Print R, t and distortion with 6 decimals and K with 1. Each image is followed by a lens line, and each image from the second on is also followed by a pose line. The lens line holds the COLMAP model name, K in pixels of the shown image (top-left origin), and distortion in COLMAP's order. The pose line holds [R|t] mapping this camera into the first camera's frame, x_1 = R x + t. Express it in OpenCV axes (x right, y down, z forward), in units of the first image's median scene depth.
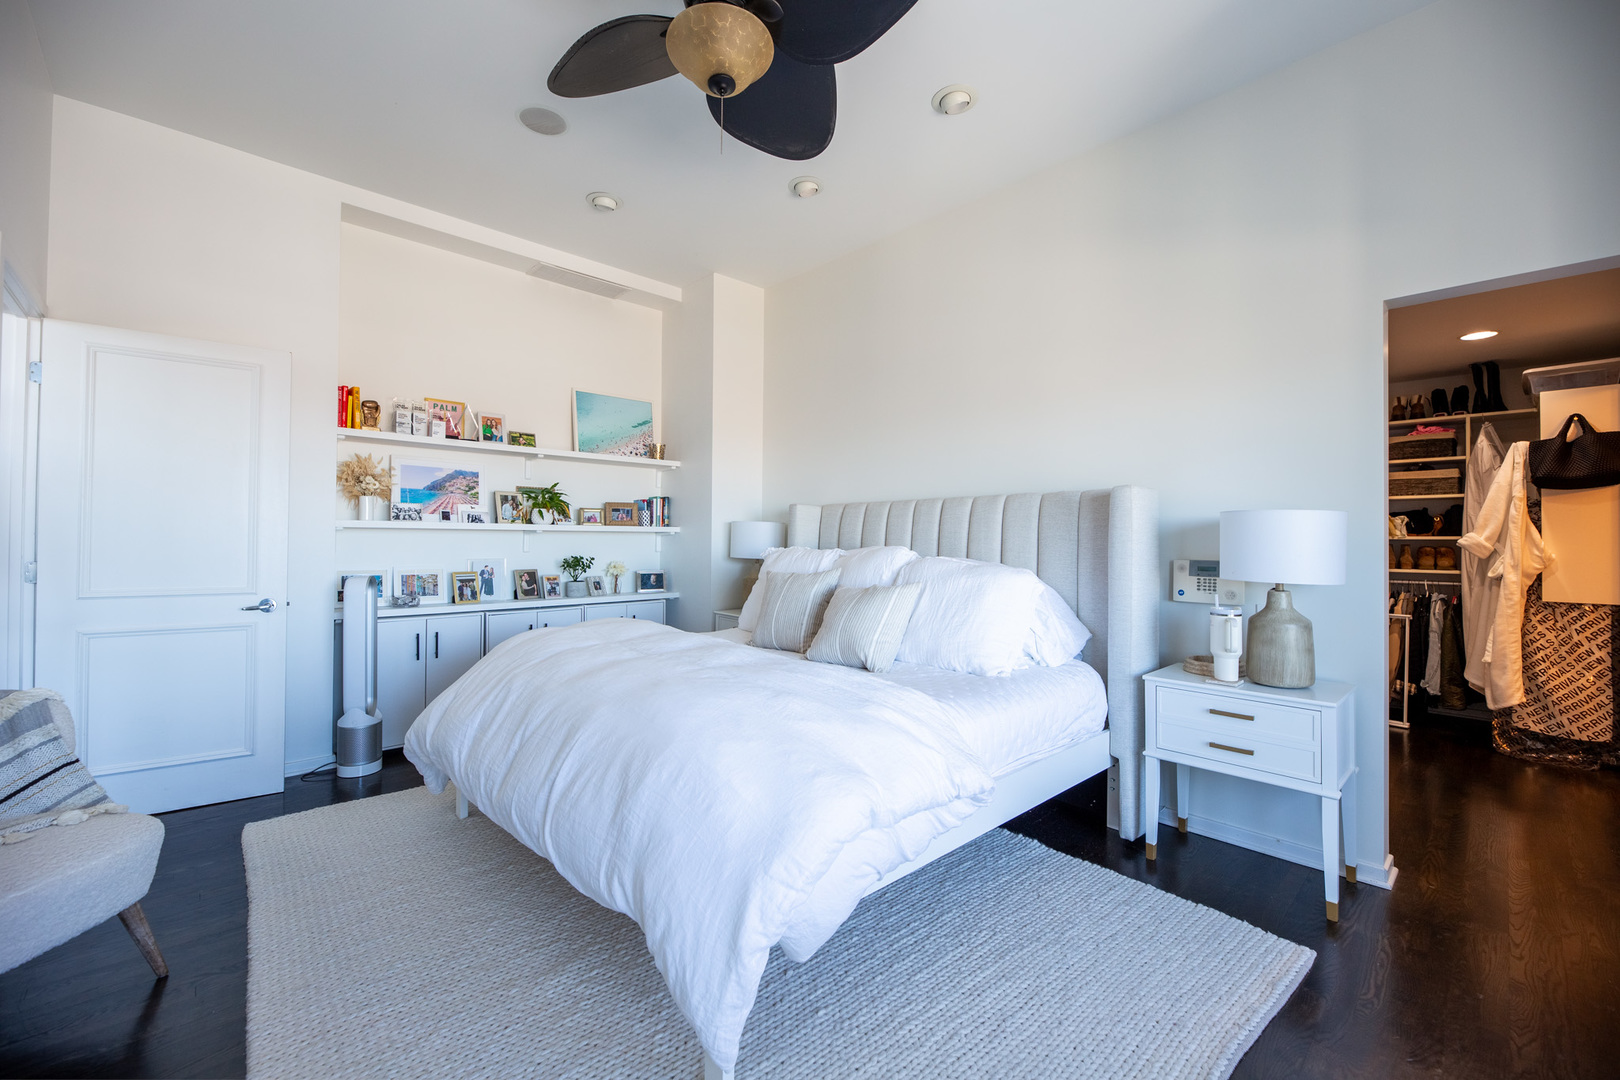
lens RADIAL K [[654.7, 0, 816.2], [0, 654.7, 541.2], [0, 0, 1]] dist [0.000469, -0.002727]
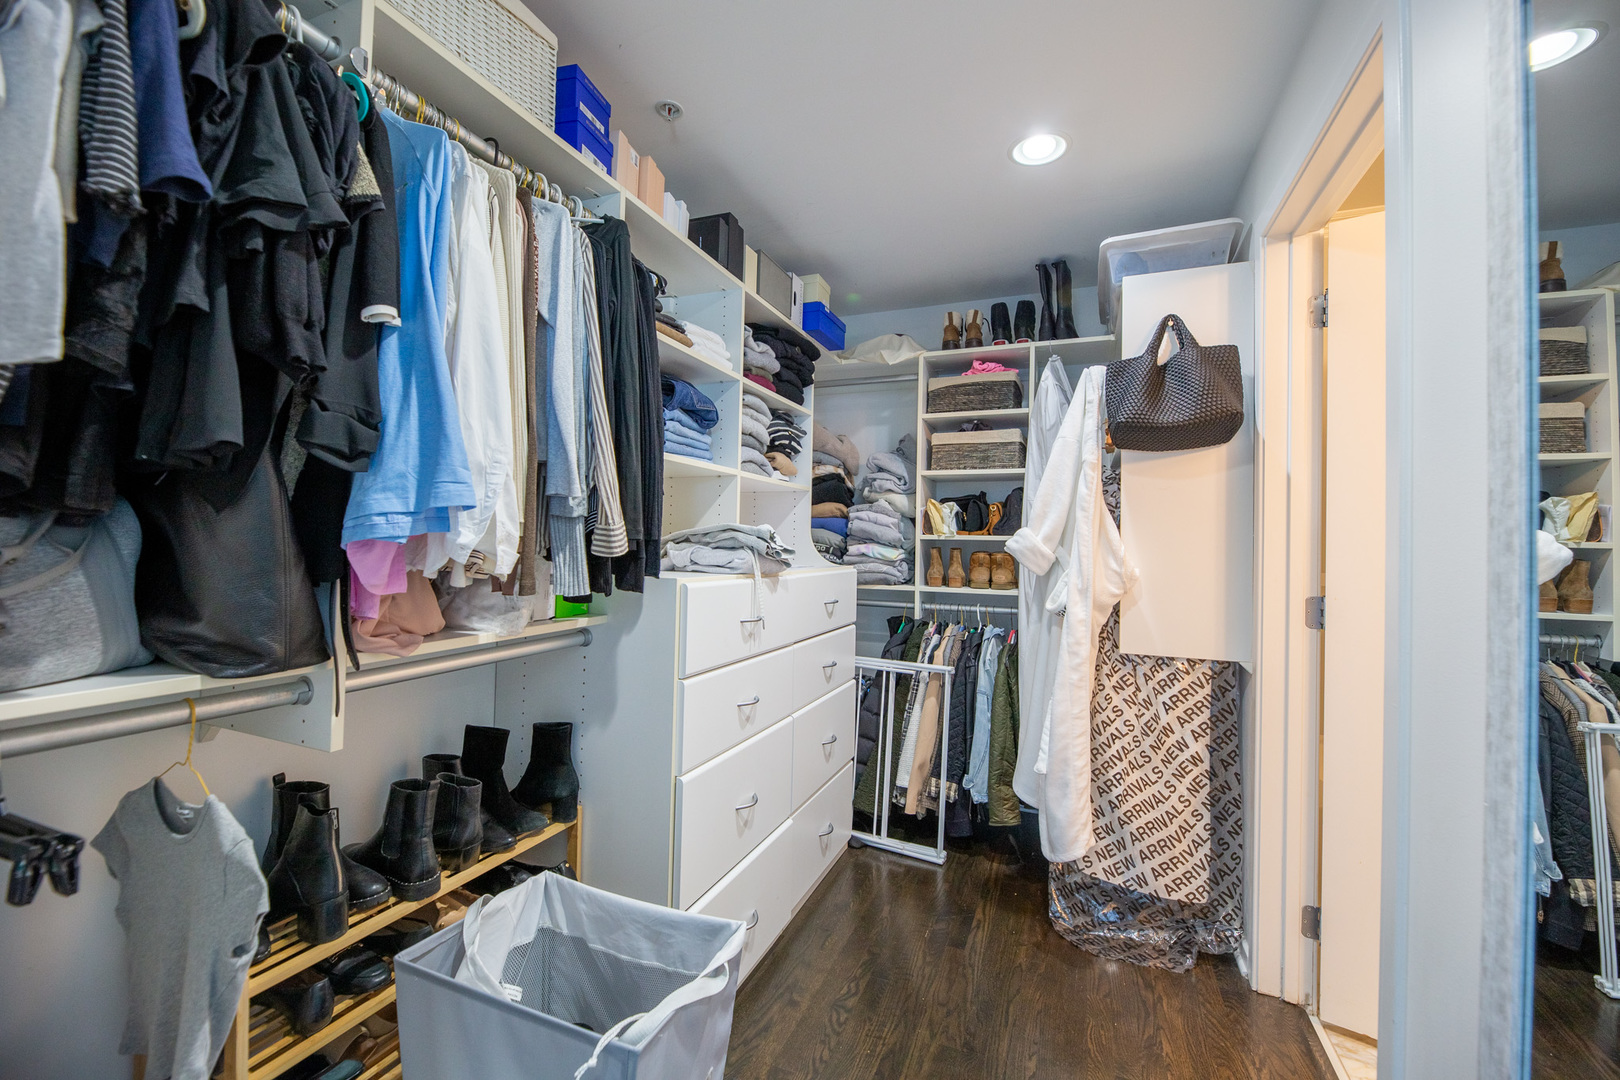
lens RADIAL K [[654.7, 0, 813.0], [0, 654.7, 545.7], [0, 0, 1]] dist [0.000469, -0.002727]
pose [[0.911964, 0.008651, 0.410178, 0.637660], [-0.012752, 0.999892, 0.007263, 0.000334], [-0.410071, -0.011854, 0.911976, 0.592437]]
